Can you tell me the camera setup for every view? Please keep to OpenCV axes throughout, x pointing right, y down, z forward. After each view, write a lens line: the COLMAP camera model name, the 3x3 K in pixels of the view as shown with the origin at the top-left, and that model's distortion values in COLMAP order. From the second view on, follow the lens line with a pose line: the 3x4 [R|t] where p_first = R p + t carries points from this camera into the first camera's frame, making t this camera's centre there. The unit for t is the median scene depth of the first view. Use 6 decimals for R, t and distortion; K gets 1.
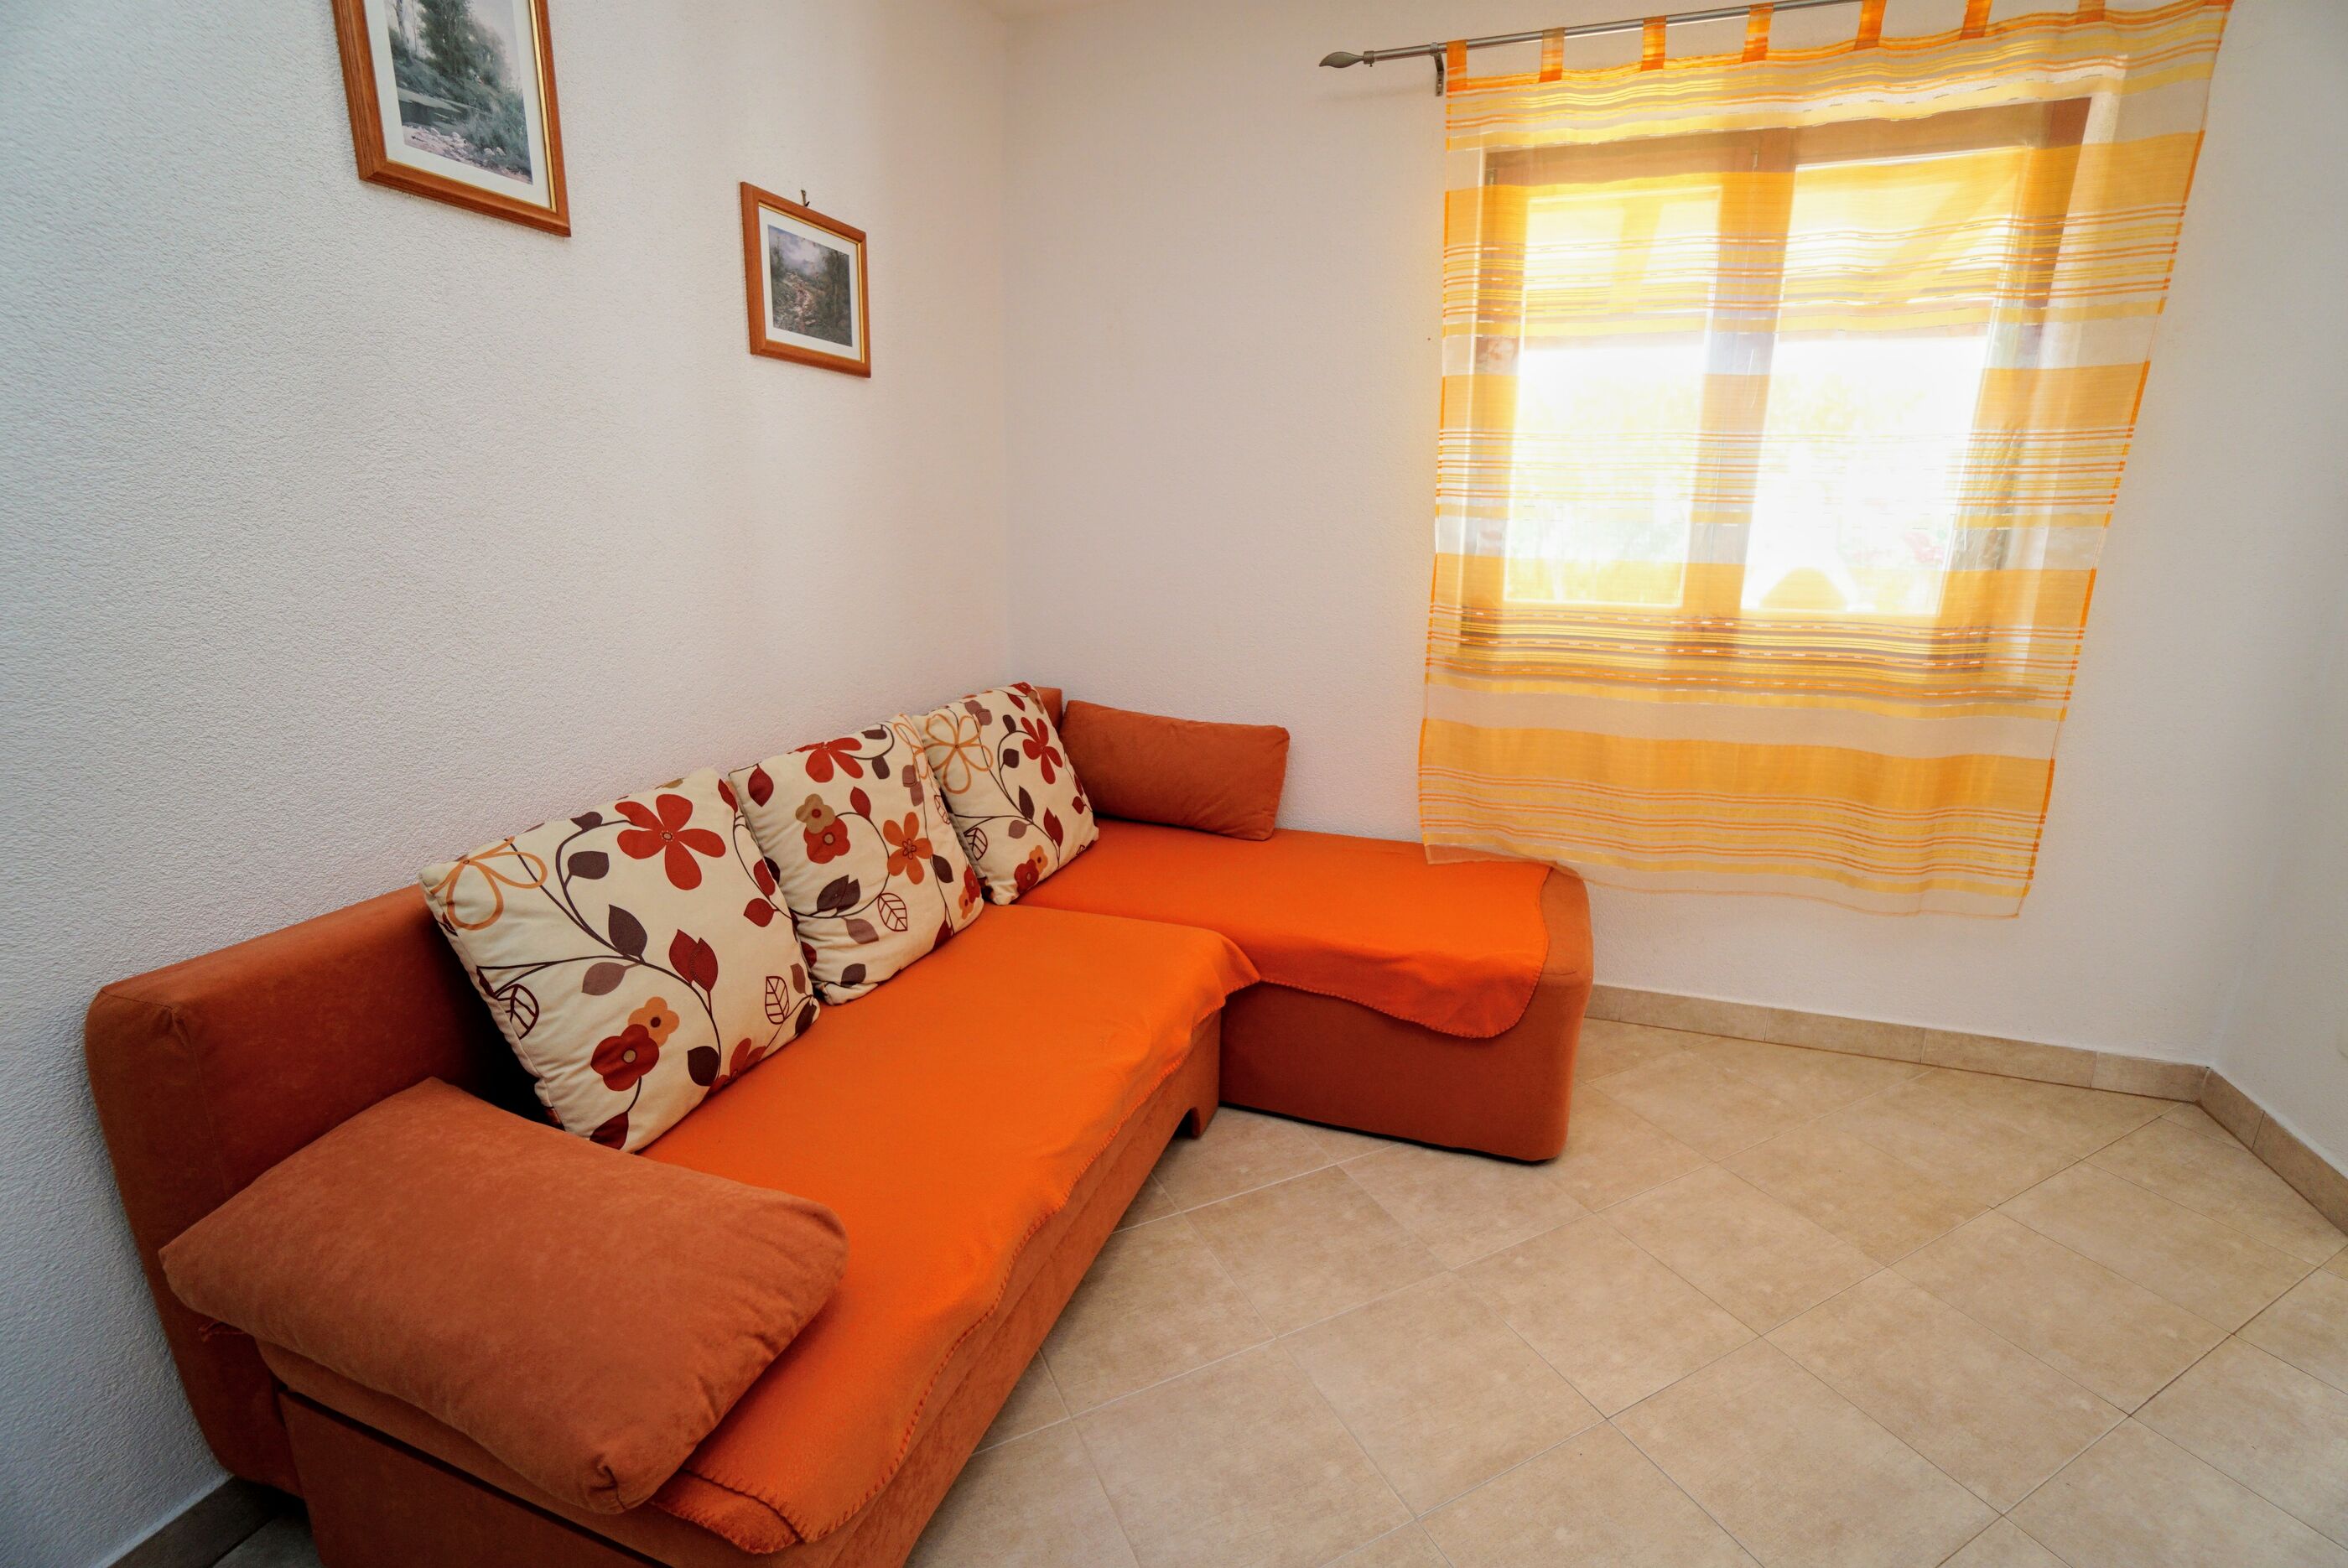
lens RADIAL K [[1036.7, 0, 1180.8], [0, 1036.7, 769.2], [0, 0, 1]] dist [-0.063042, 0.022989]
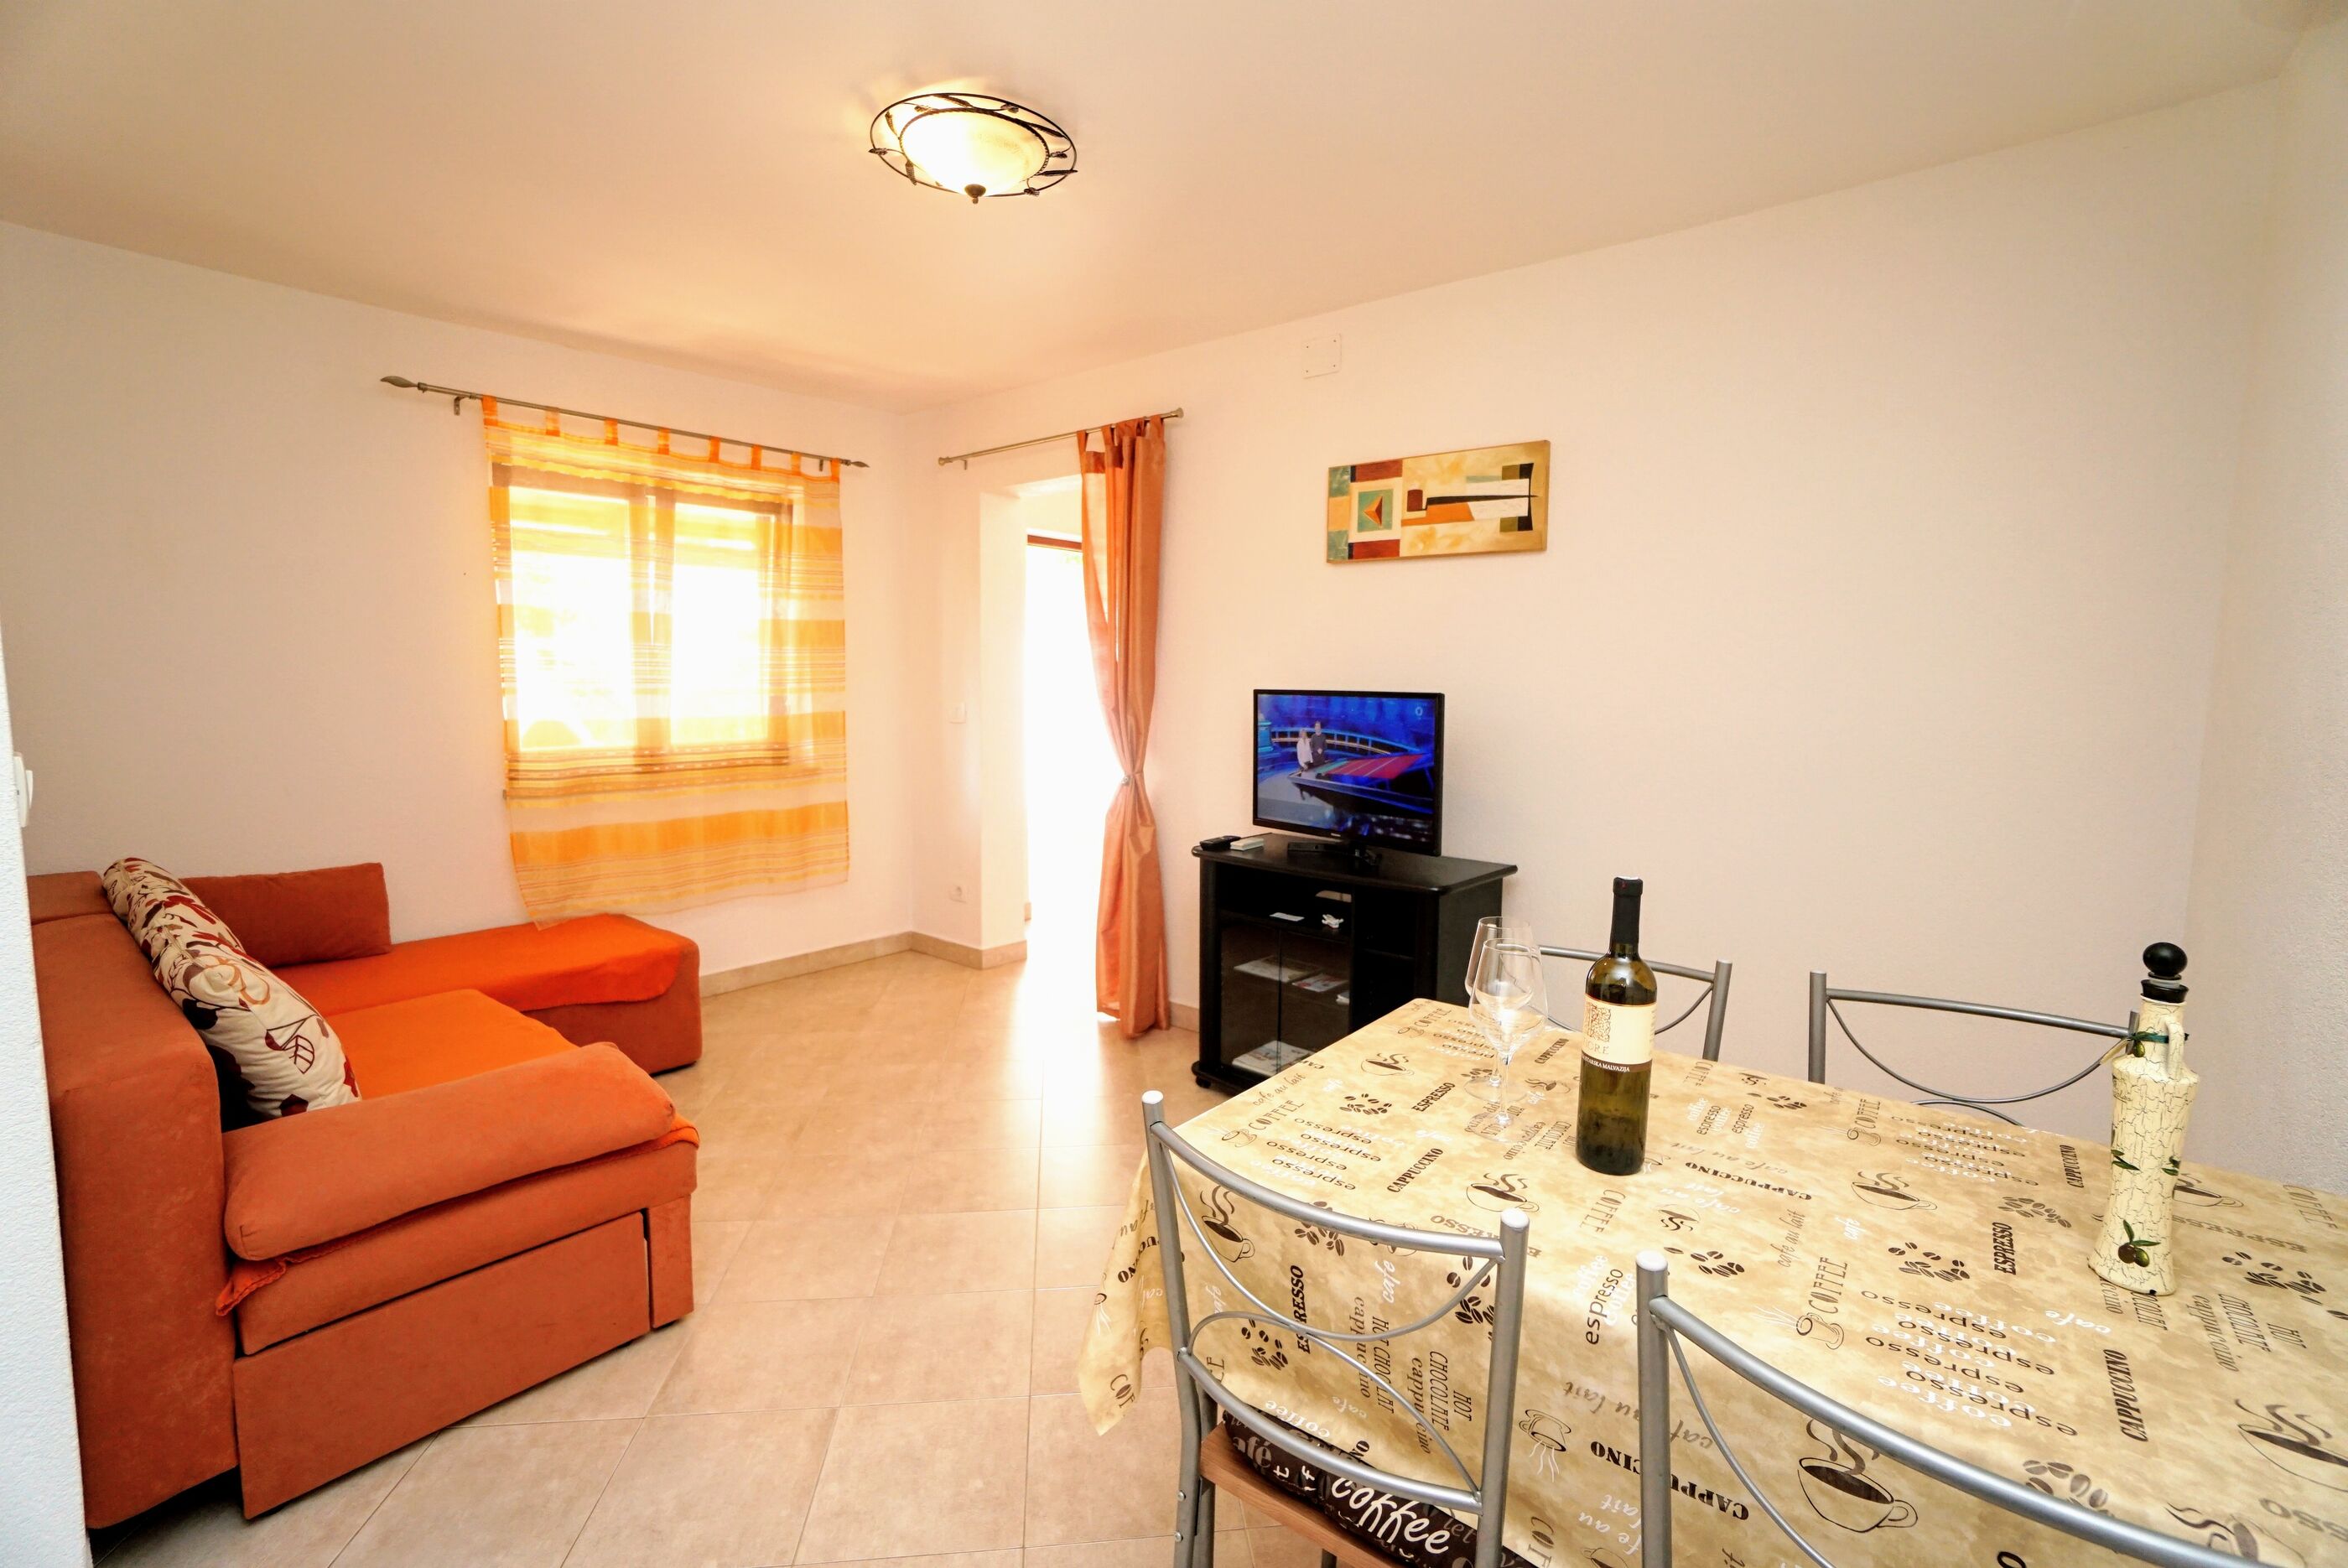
lens RADIAL K [[1036.7, 0, 1180.8], [0, 1036.7, 769.2], [0, 0, 1]] dist [-0.063042, 0.022989]
pose [[0.336868, -0.084504, 0.937752, -0.972138], [0.215500, 0.976447, 0.010577, 0.063270], [-0.916559, 0.198522, 0.347144, -0.456054]]
